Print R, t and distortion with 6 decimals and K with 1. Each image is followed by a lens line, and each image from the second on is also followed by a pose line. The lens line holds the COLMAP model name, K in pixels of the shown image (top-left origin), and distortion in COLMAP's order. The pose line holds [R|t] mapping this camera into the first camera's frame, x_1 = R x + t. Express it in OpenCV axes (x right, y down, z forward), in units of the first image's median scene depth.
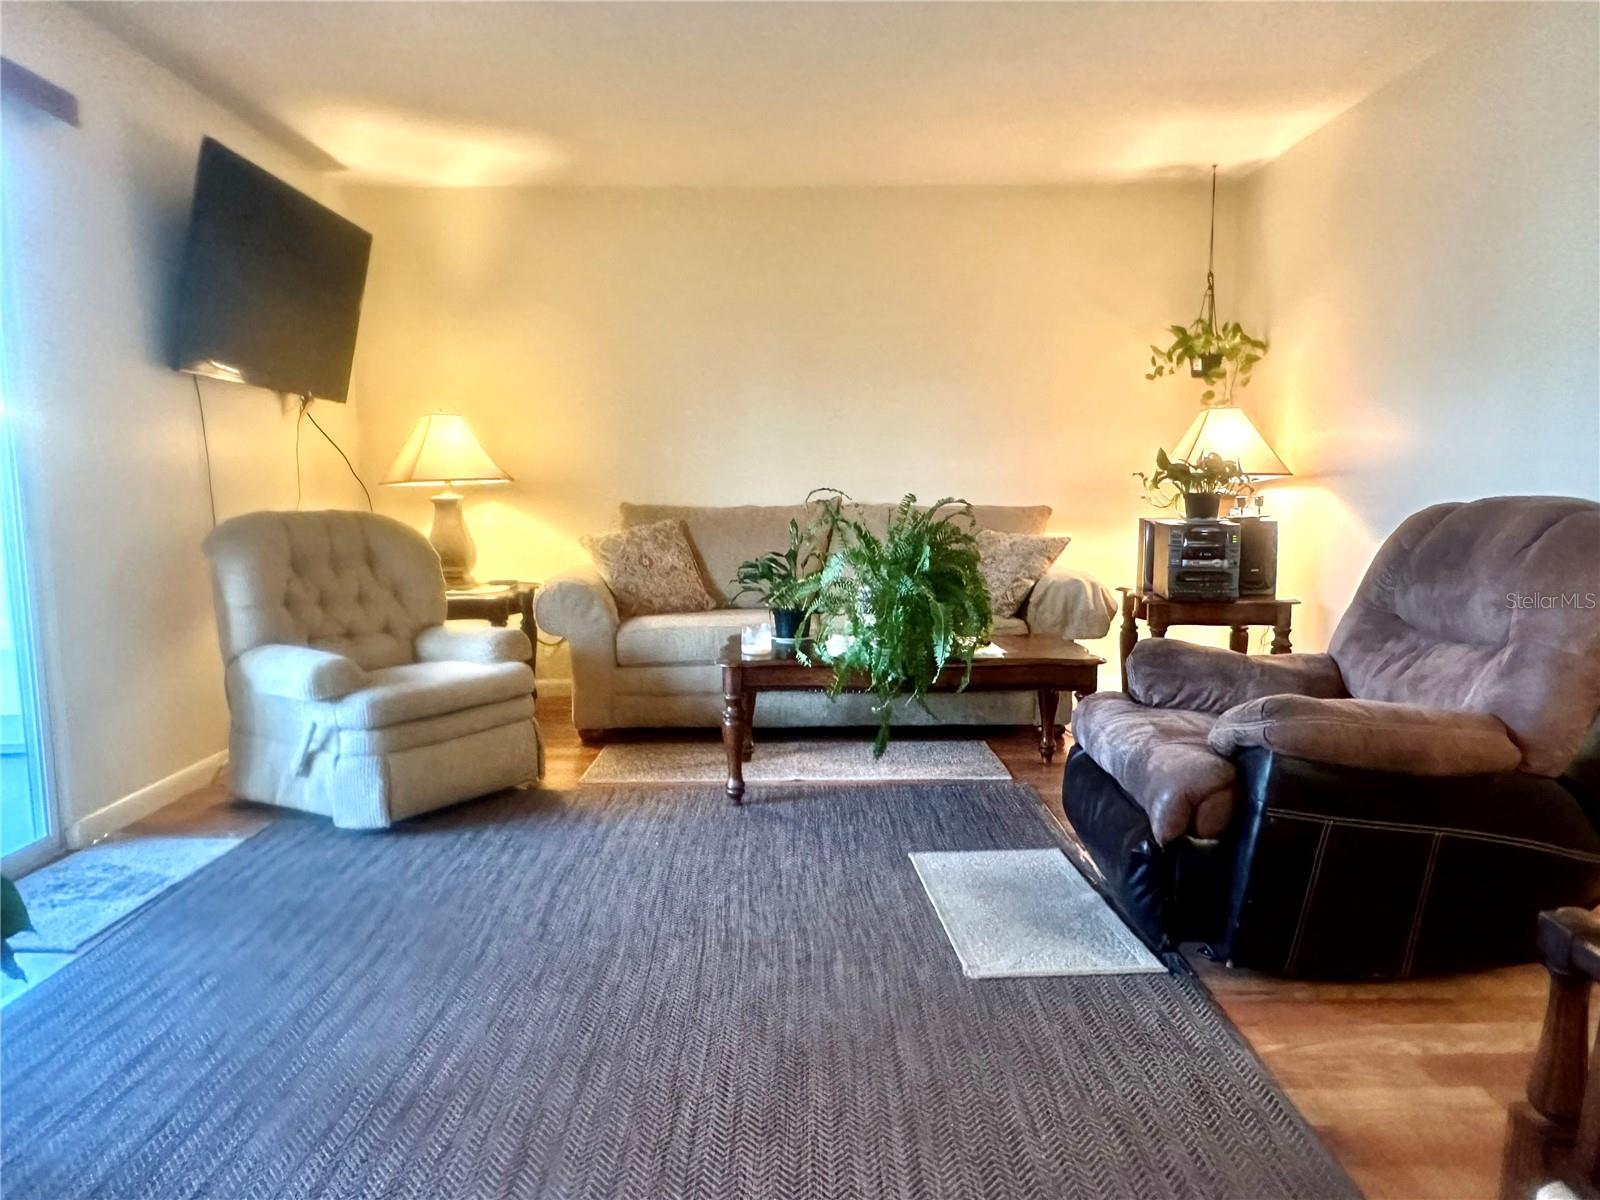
lens RADIAL K [[1065.5, 0, 799.2], [0, 1065.5, 602.2], [0, 0, 1]] dist [0.004098, -0.004570]
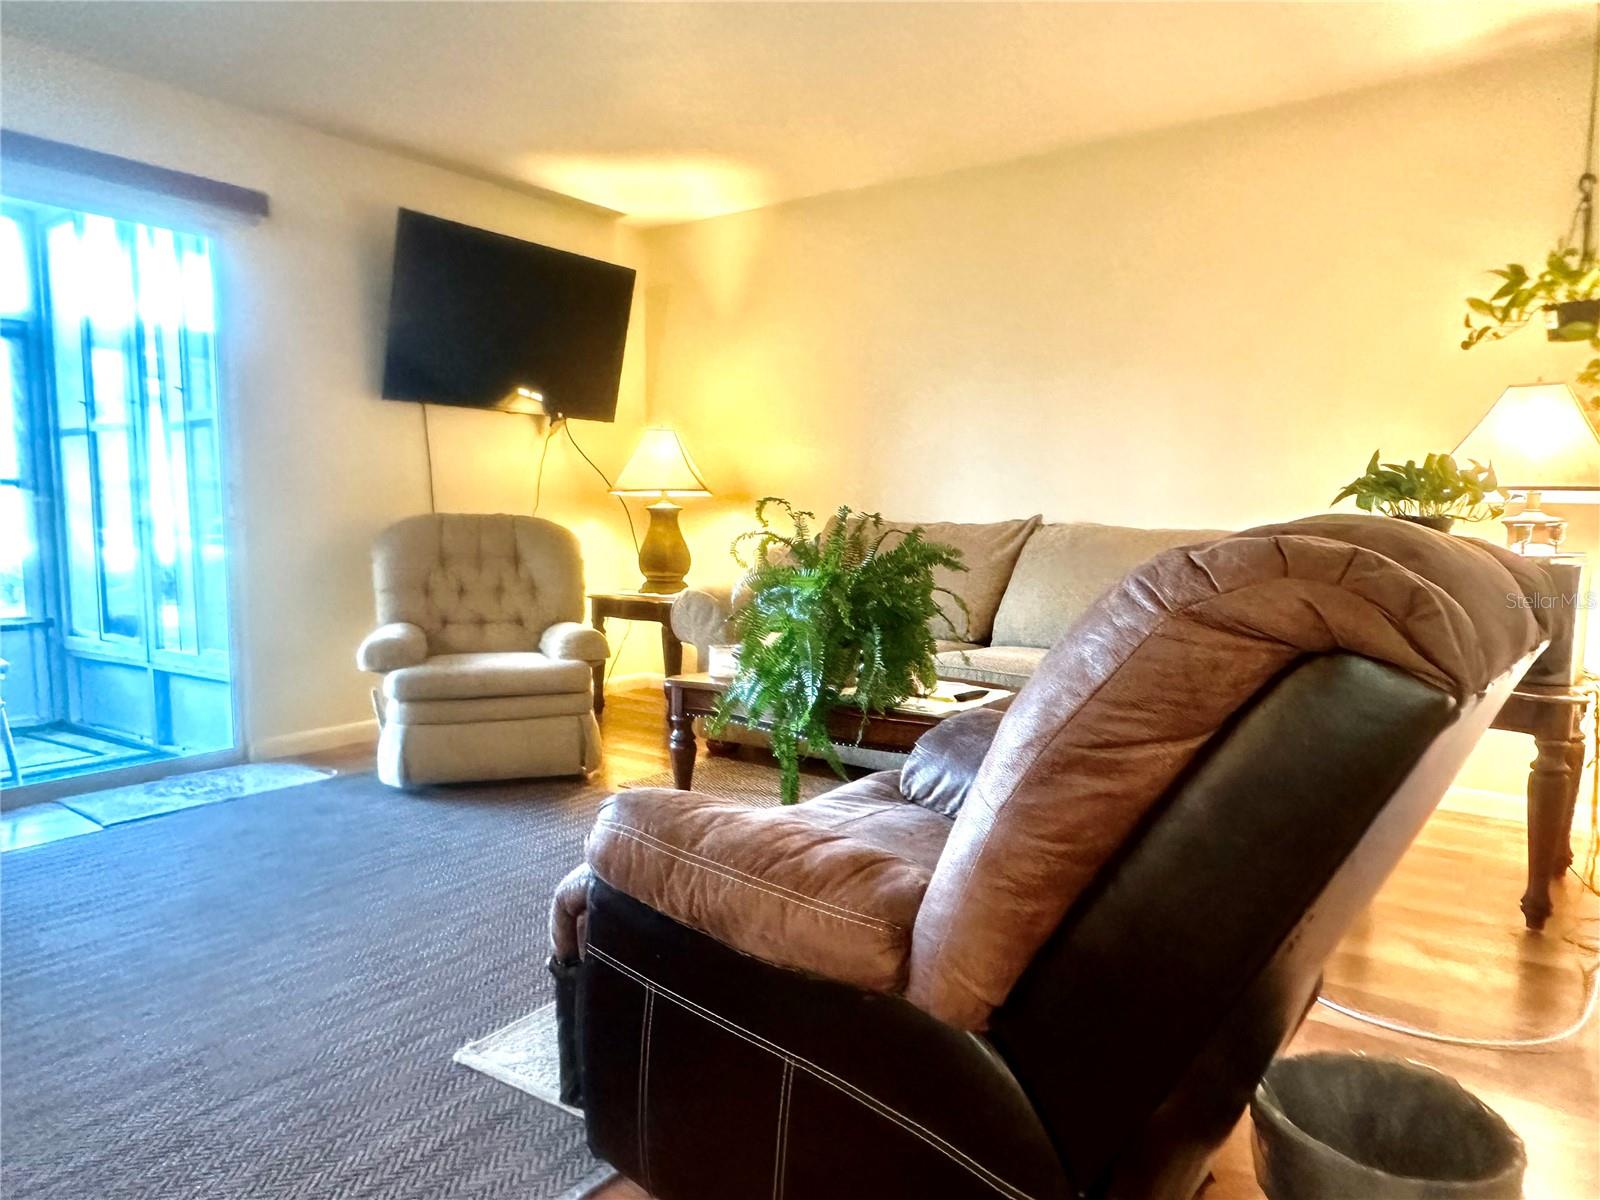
lens RADIAL K [[1065.5, 0, 802.2], [0, 1065.5, 603.1], [0, 0, 1]] dist [0.004098, -0.004570]
pose [[0.791975, 0.070863, -0.606428, 0.550922], [-0.082130, 0.996579, 0.009194, -0.028629], [0.605005, 0.042524, 0.795085, 0.292858]]
